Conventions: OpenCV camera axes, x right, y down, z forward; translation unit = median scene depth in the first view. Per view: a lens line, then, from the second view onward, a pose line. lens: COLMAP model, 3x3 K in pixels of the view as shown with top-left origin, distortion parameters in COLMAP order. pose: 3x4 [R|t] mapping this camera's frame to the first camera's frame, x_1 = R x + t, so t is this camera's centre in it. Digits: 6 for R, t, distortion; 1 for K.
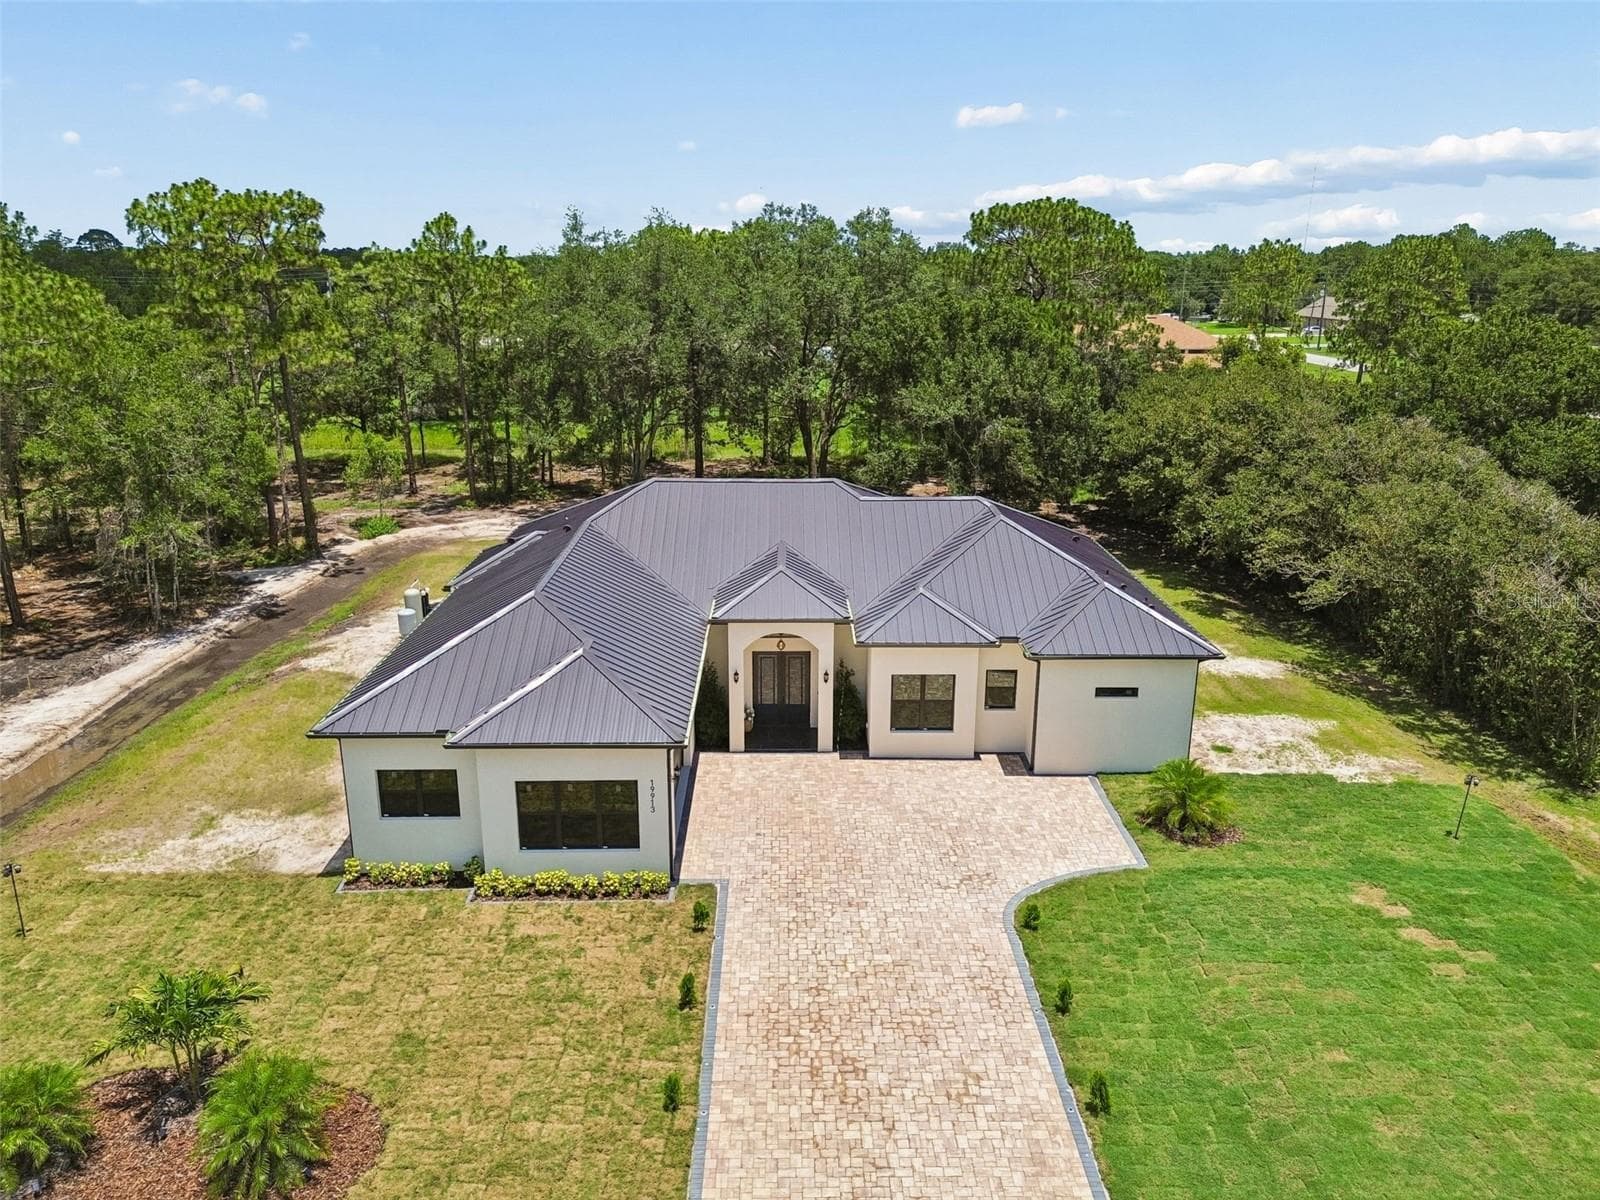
lens RADIAL K [[1136.3, 0, 795.6], [0, 1136.3, 599.4], [0, 0, 1]] dist [0.061617, -0.047138]
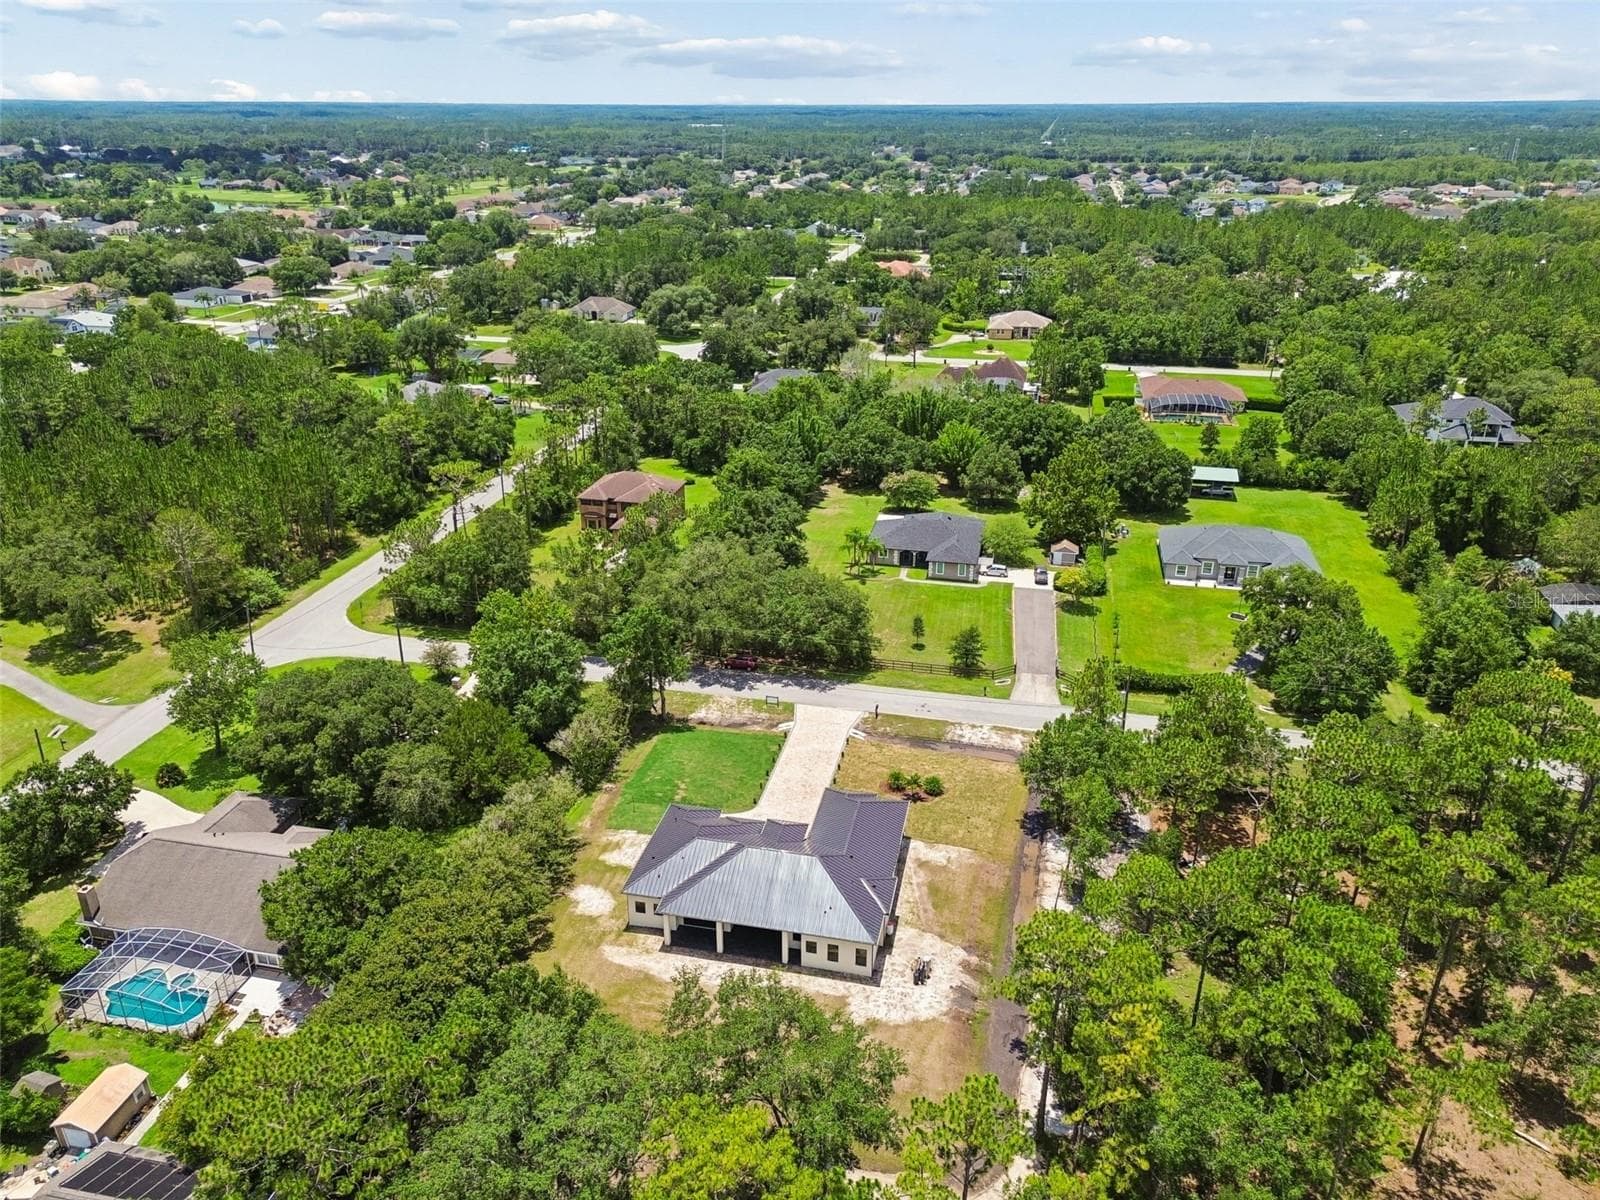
lens RADIAL K [[1136.3, 0, 795.6], [0, 1136.3, 599.4], [0, 0, 1]] dist [0.061617, -0.047138]
pose [[-0.973353, -0.096861, 0.207849, -0.634608], [0.059127, 0.769746, 0.635606, -2.481694], [-0.221556, 0.630958, -0.743508, 2.928029]]
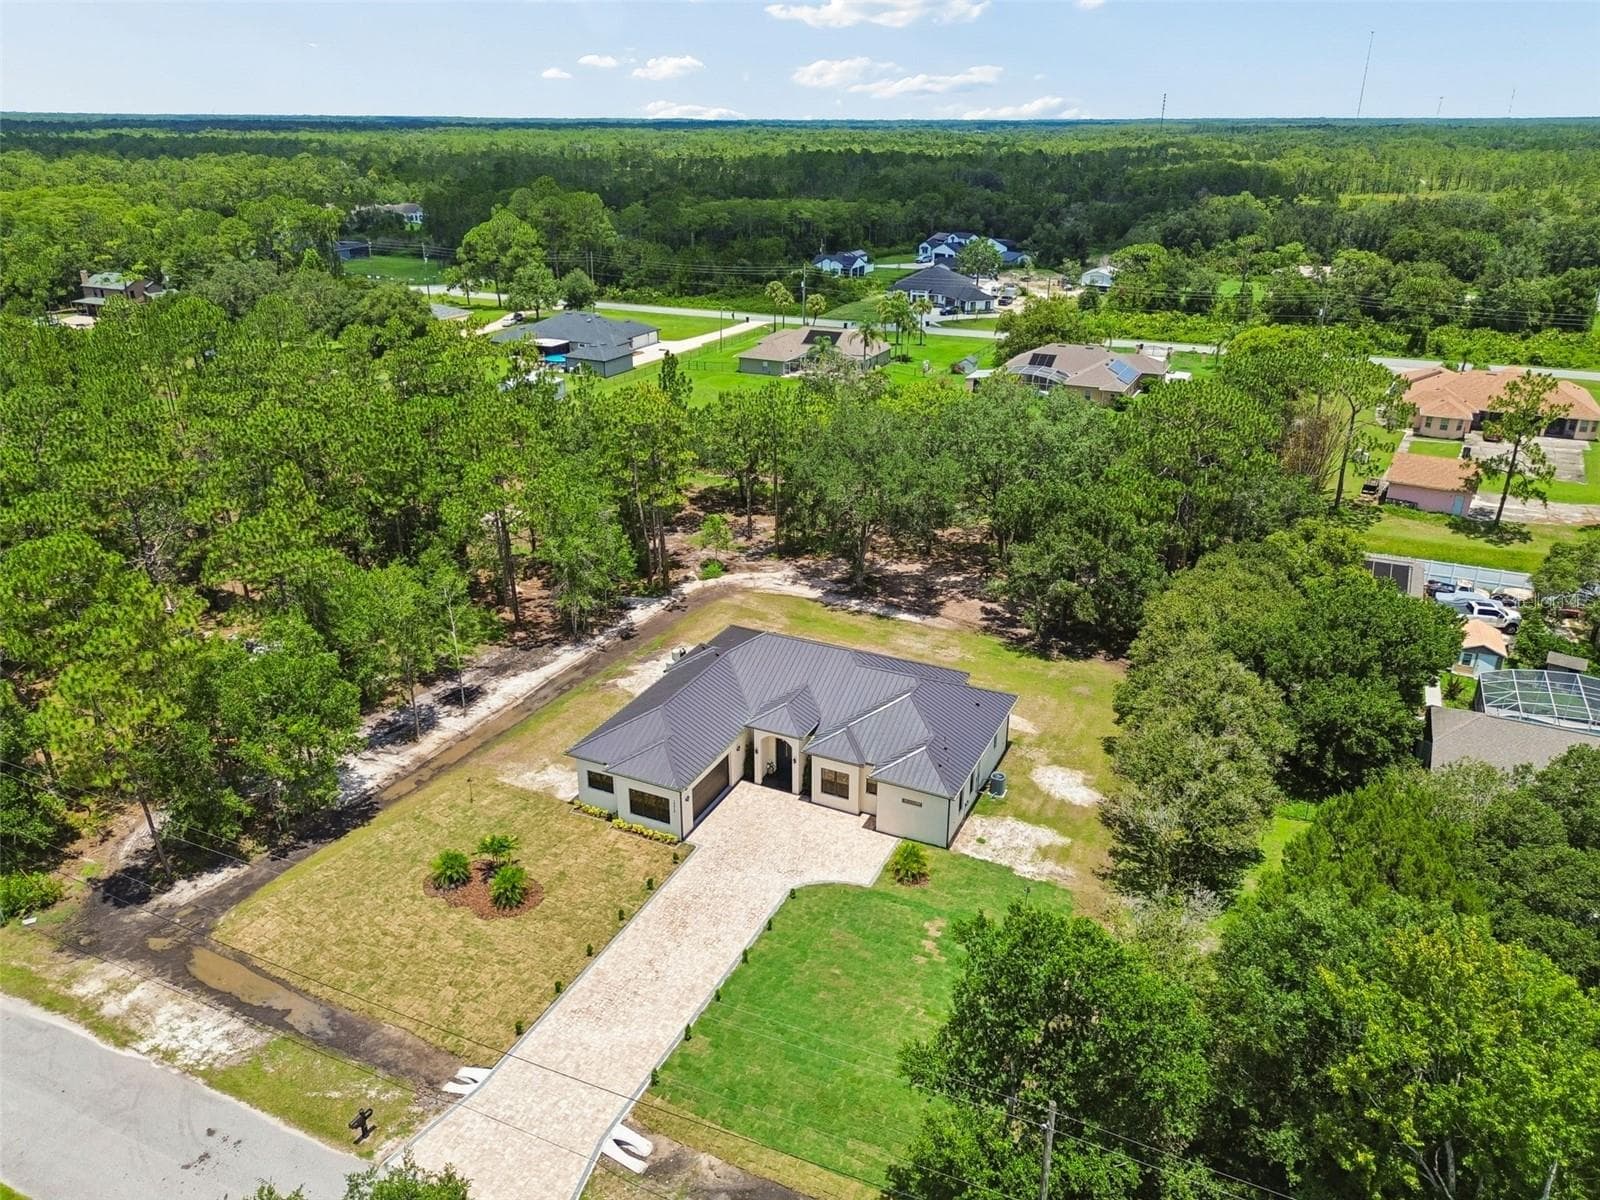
lens RADIAL K [[1133.7, 0, 793.1], [0, 1133.7, 605.7], [0, 0, 1]] dist [0.082557, -0.093266]
pose [[0.897628, 0.171108, -0.406185, 0.818465], [-0.124391, 0.982453, 0.138974, -0.499884], [0.422837, -0.074221, 0.903161, -0.868512]]
